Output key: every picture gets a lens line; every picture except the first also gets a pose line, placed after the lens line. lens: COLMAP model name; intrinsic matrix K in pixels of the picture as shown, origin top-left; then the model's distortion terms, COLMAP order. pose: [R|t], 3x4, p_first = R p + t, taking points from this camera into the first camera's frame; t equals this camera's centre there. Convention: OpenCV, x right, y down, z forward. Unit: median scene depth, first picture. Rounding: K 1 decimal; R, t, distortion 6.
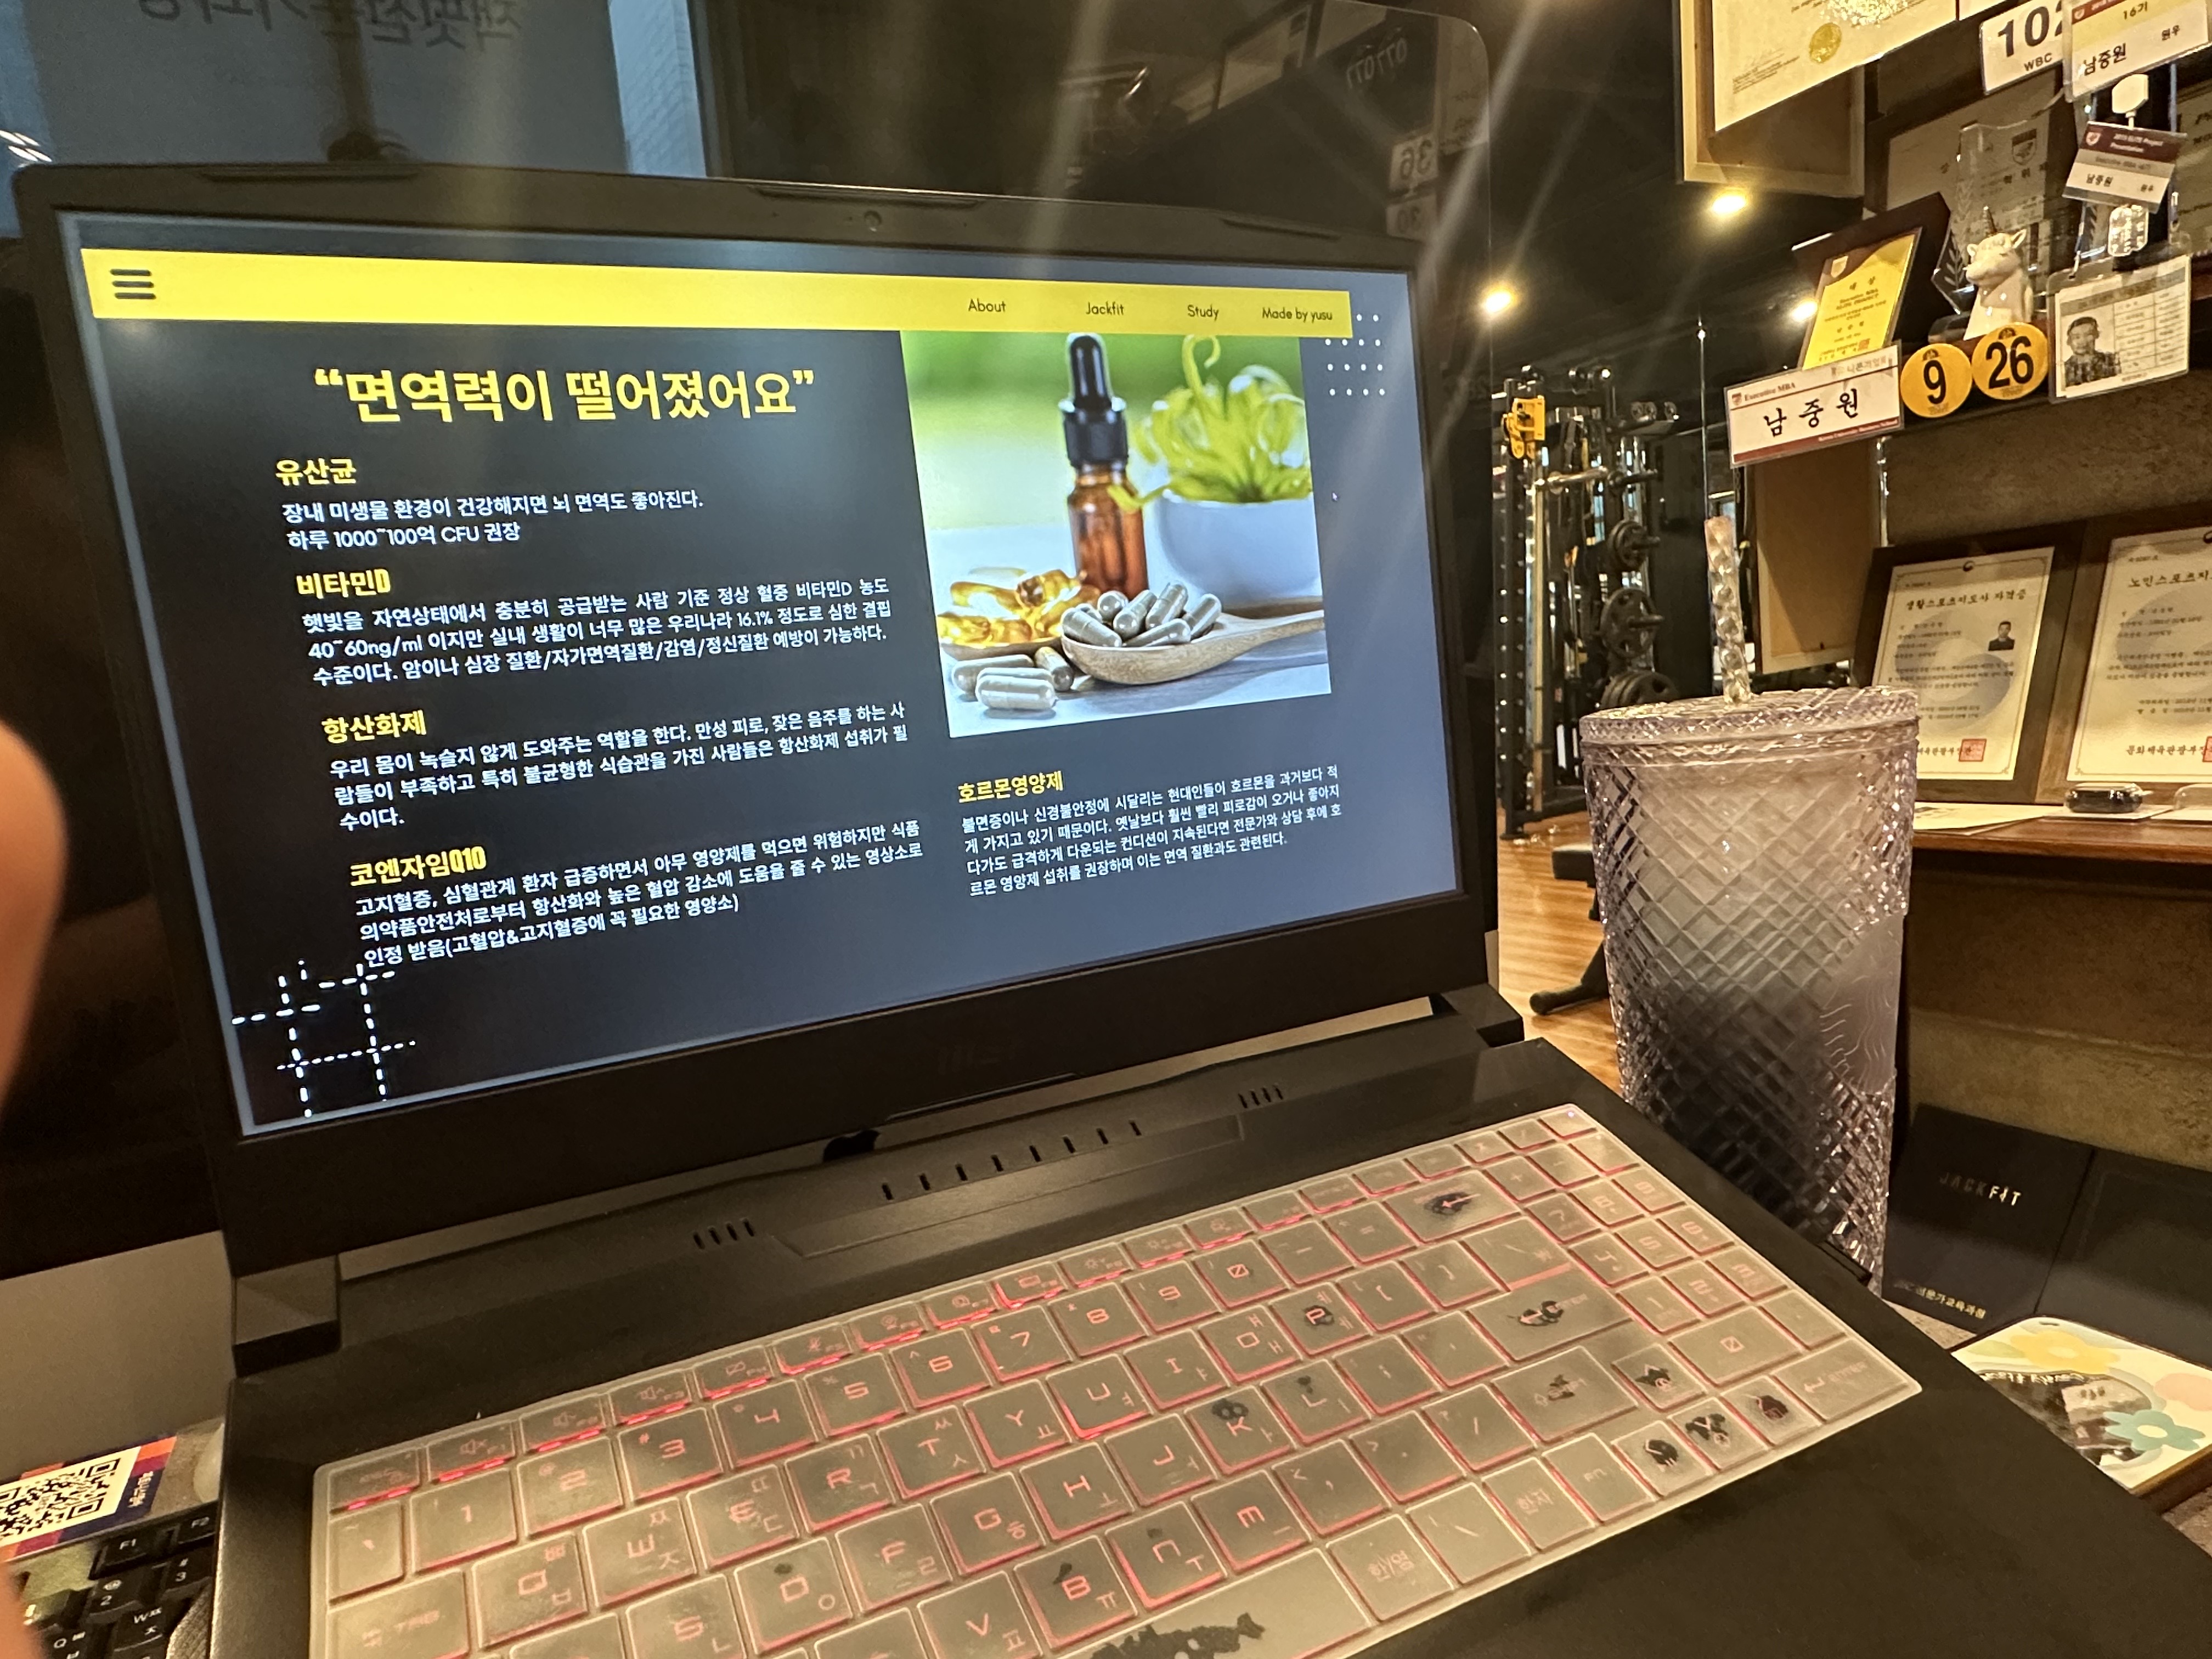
lens RADIAL K [[1359.8, 0, 1052.4], [0, 1359.8, 871.0], [0, 0, 1]] dist [-0.006300, -0.002534]
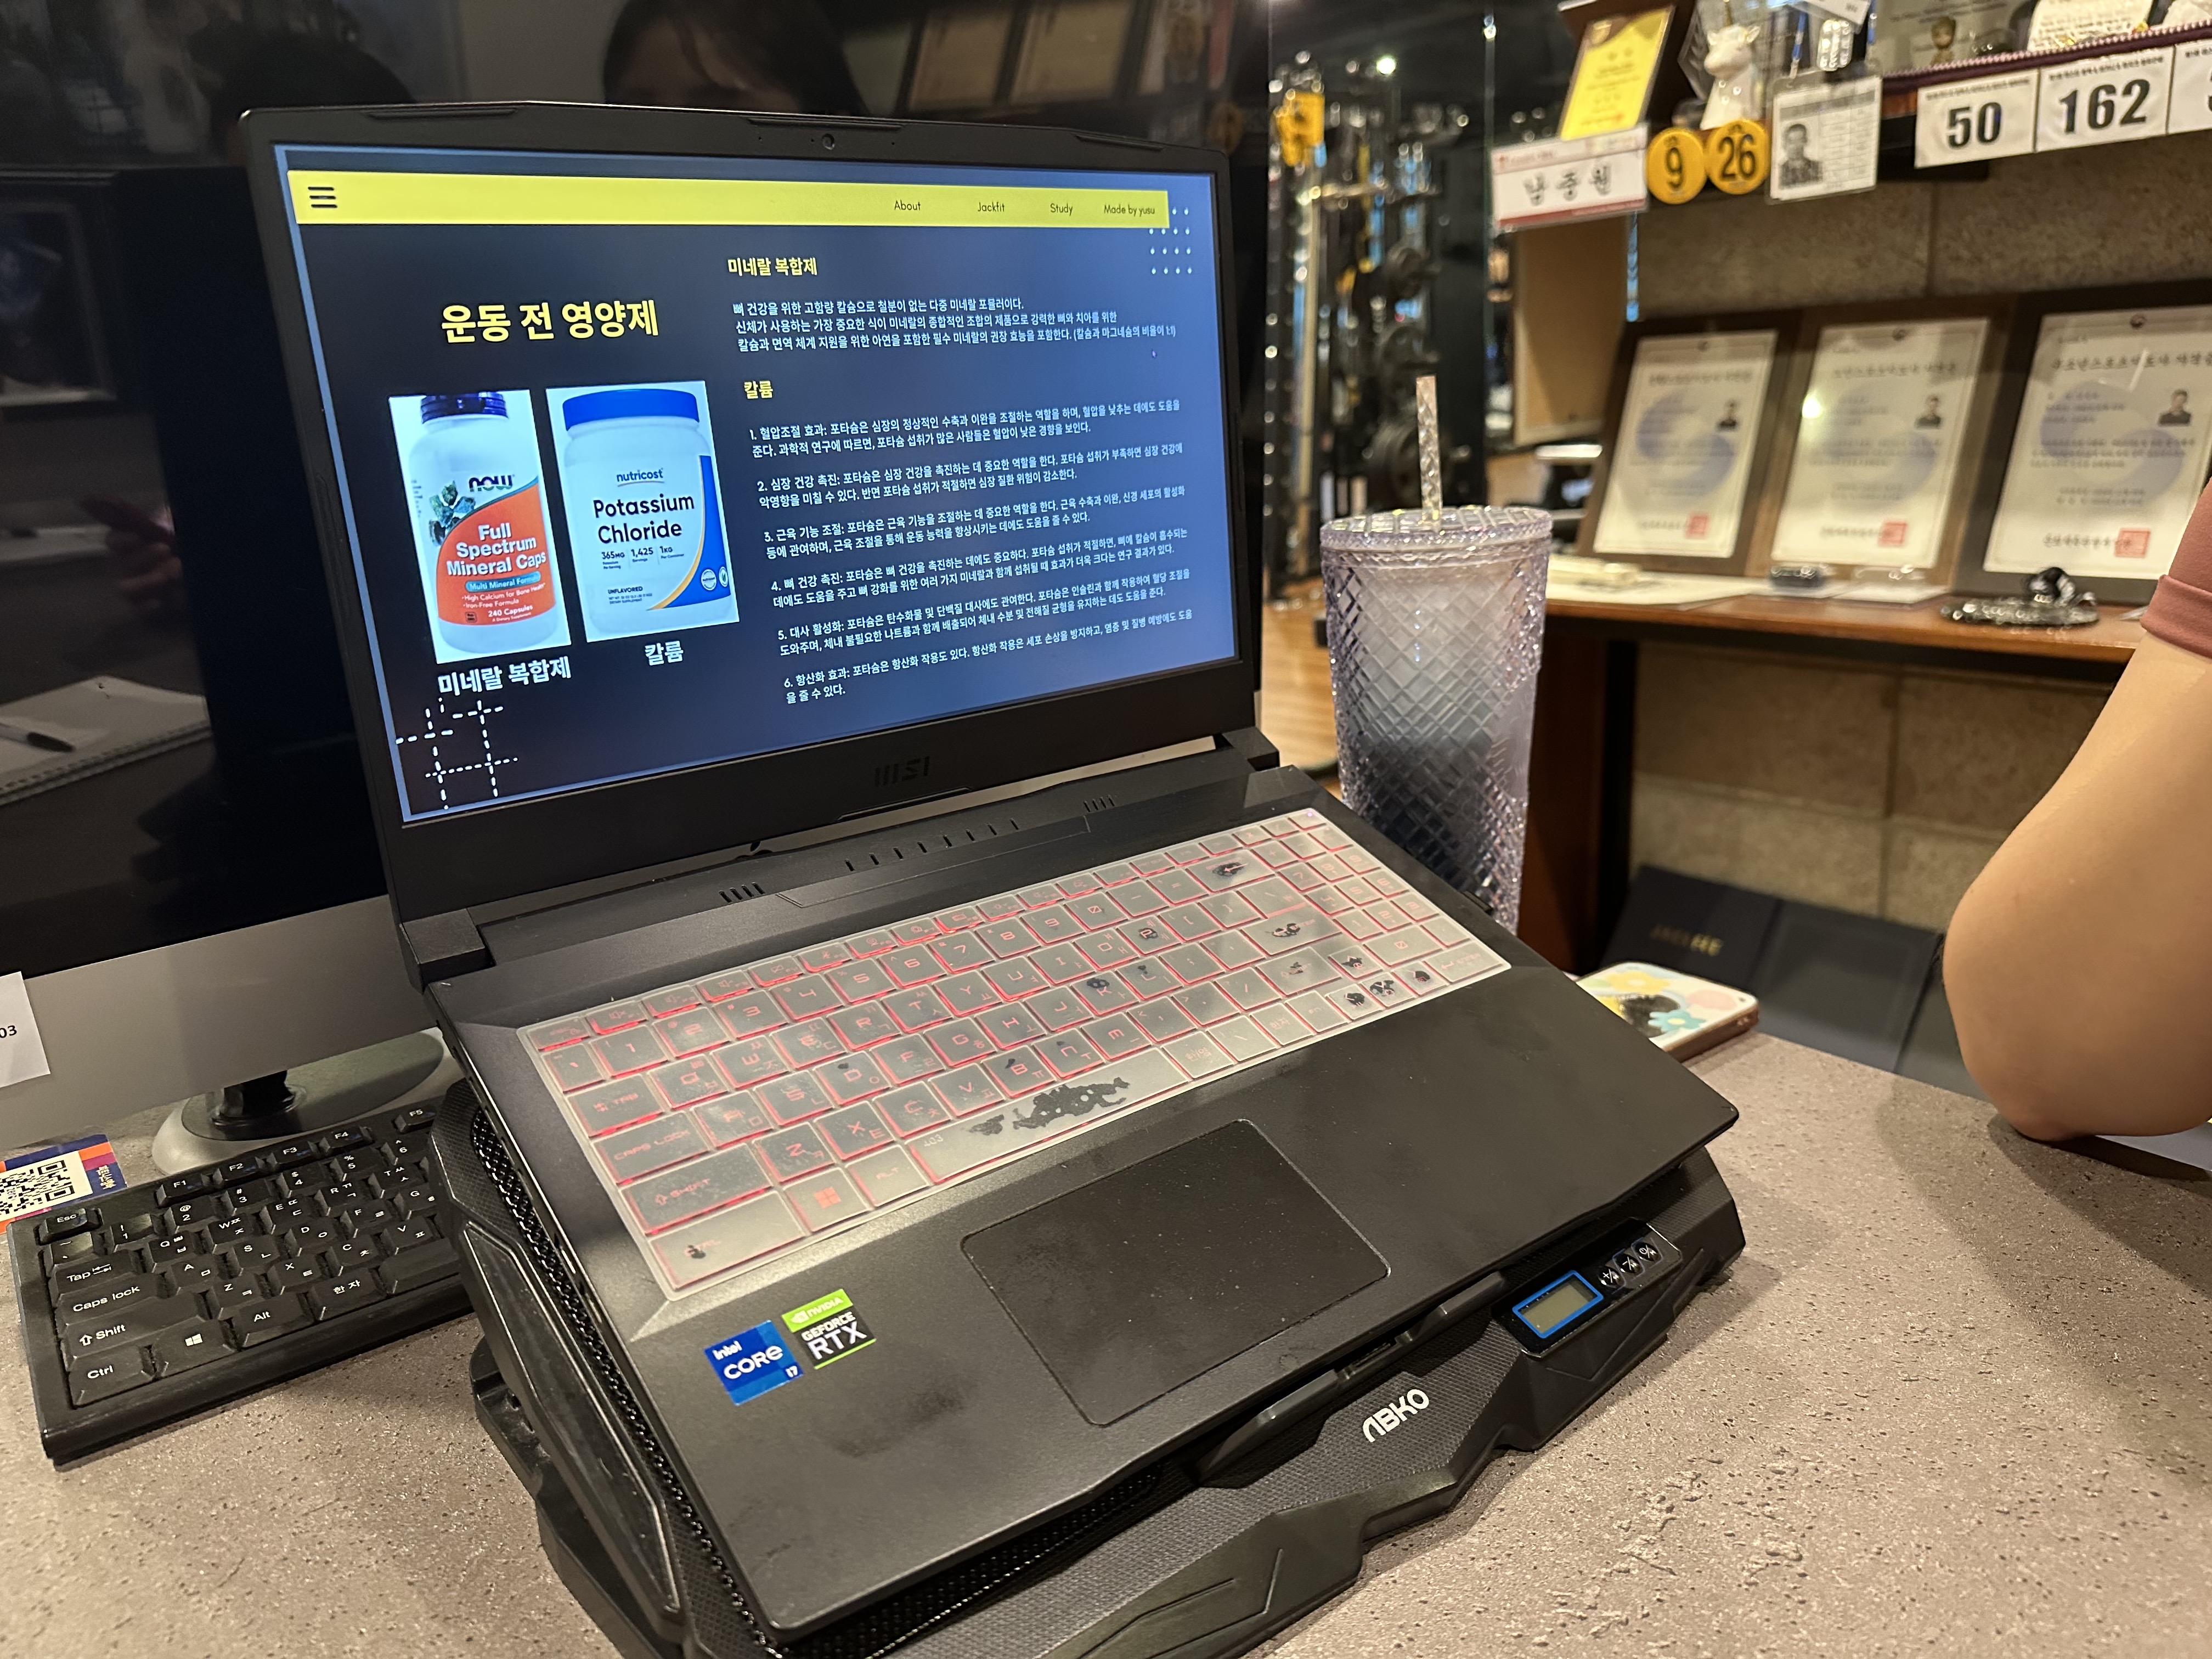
lens RADIAL K [[1573.4, 0, 1106.0], [0, 1573.4, 829.5], [0, 0, 1]] dist [0.085488, -0.184223]
pose [[0.975381, -0.016265, 0.219927, -0.054941], [-0.010820, 0.992546, 0.121390, -0.000984], [-0.220262, -0.120781, 0.967934, -0.159830]]
